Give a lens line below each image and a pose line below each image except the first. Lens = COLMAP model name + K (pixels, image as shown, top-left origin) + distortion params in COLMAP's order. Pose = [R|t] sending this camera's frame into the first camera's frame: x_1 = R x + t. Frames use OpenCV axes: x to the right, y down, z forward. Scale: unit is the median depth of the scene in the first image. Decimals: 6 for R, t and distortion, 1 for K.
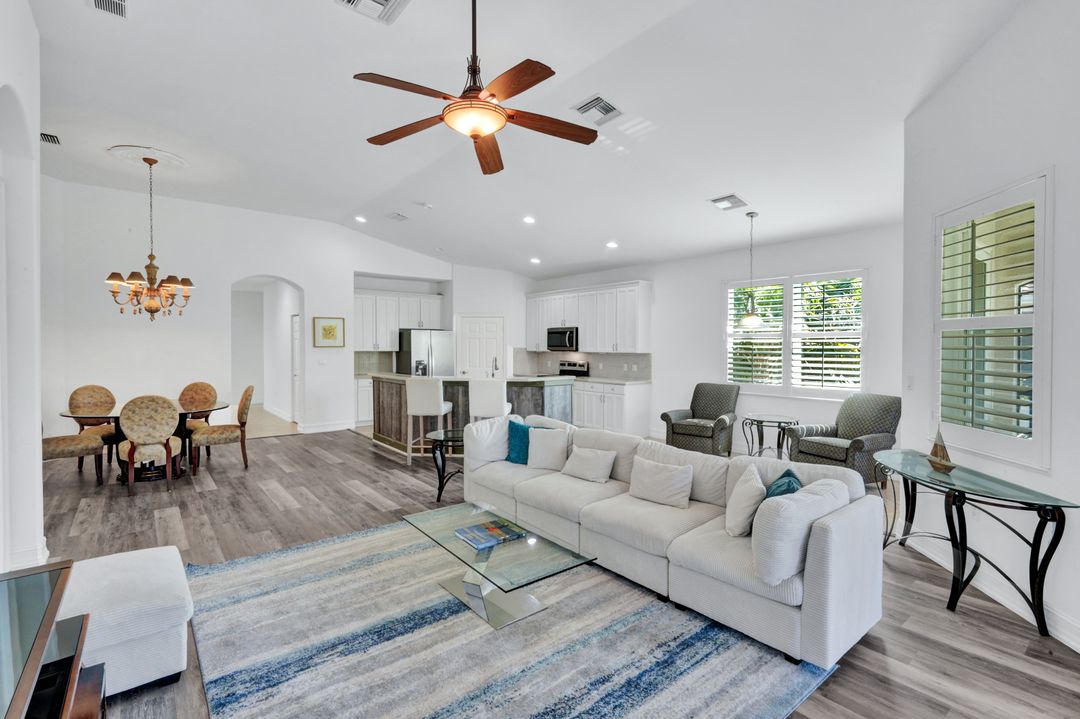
lens RADIAL K [[497.5, 0, 536.5], [0, 497.5, 351.4], [0, 0, 1]] dist [0.001897, 0.000247]
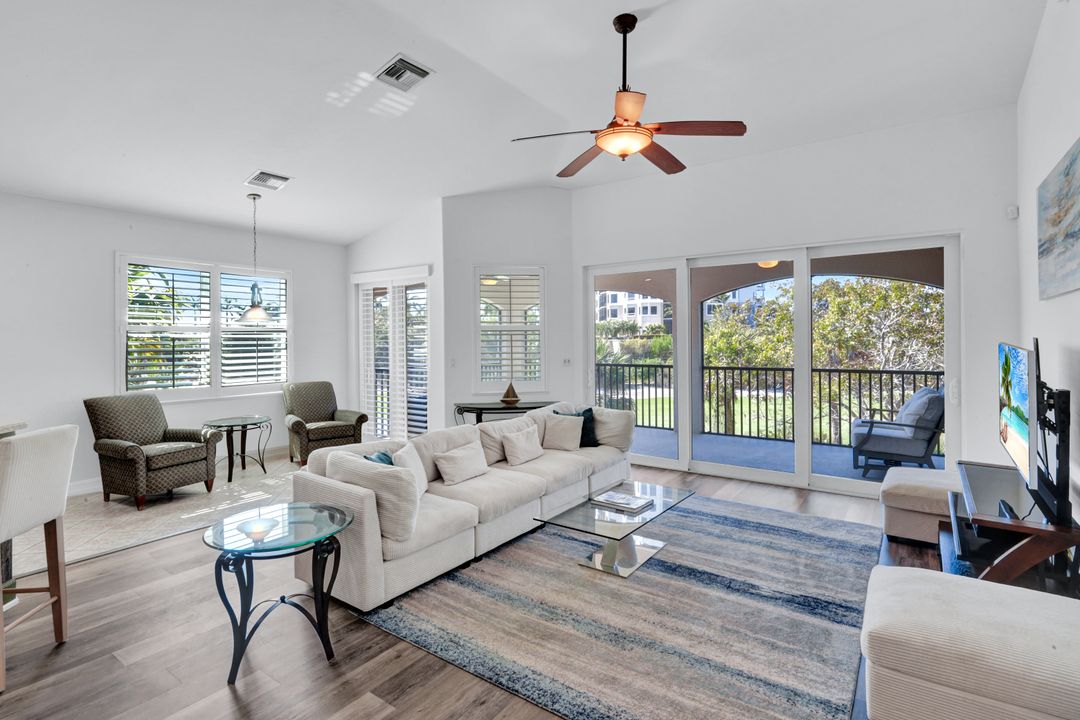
lens RADIAL K [[524.4, 0, 542.0], [0, 524.4, 328.7], [0, 0, 1]] dist [-0.000692, -0.000088]
pose [[-0.276272, 0.019538, 0.960881, -0.500556], [0.017233, 0.999733, -0.015373, -0.008456], [-0.960925, 0.012312, -0.276535, 0.614161]]
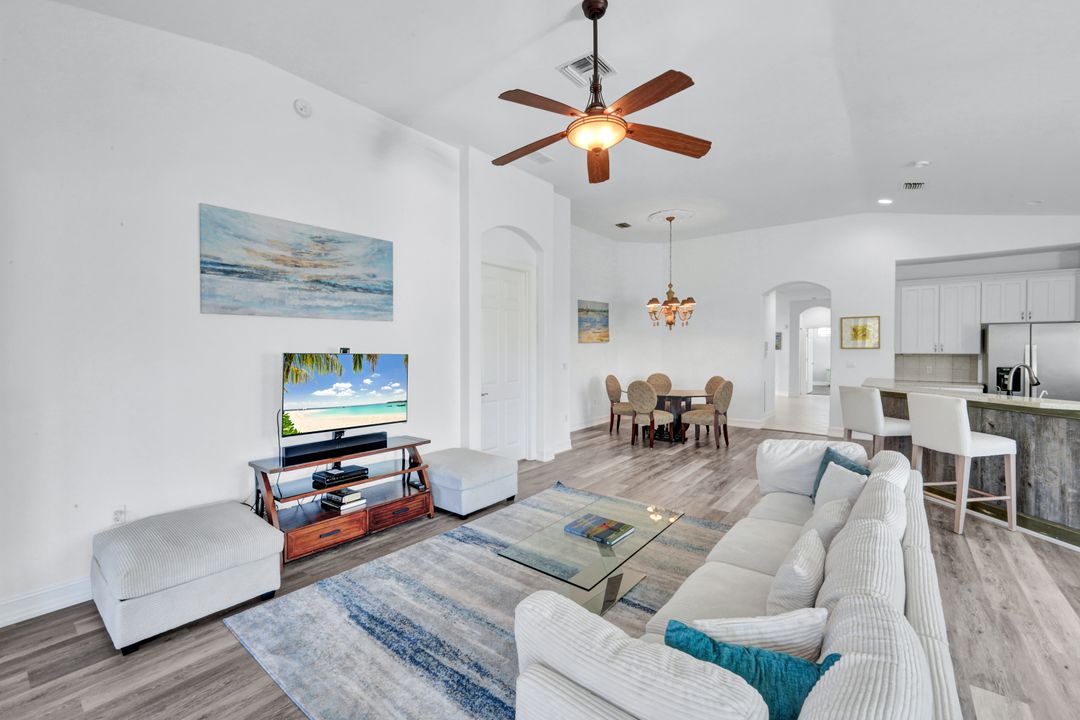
lens RADIAL K [[446.3, 0, 534.4], [0, 446.3, 354.5], [0, 0, 1]] dist [0.001505, 0.000203]
pose [[0.218043, 0.012678, -0.975857, 0.319748], [-0.008156, 0.999904, 0.011168, -0.002465], [0.975905, 0.005524, 0.218126, 0.272867]]
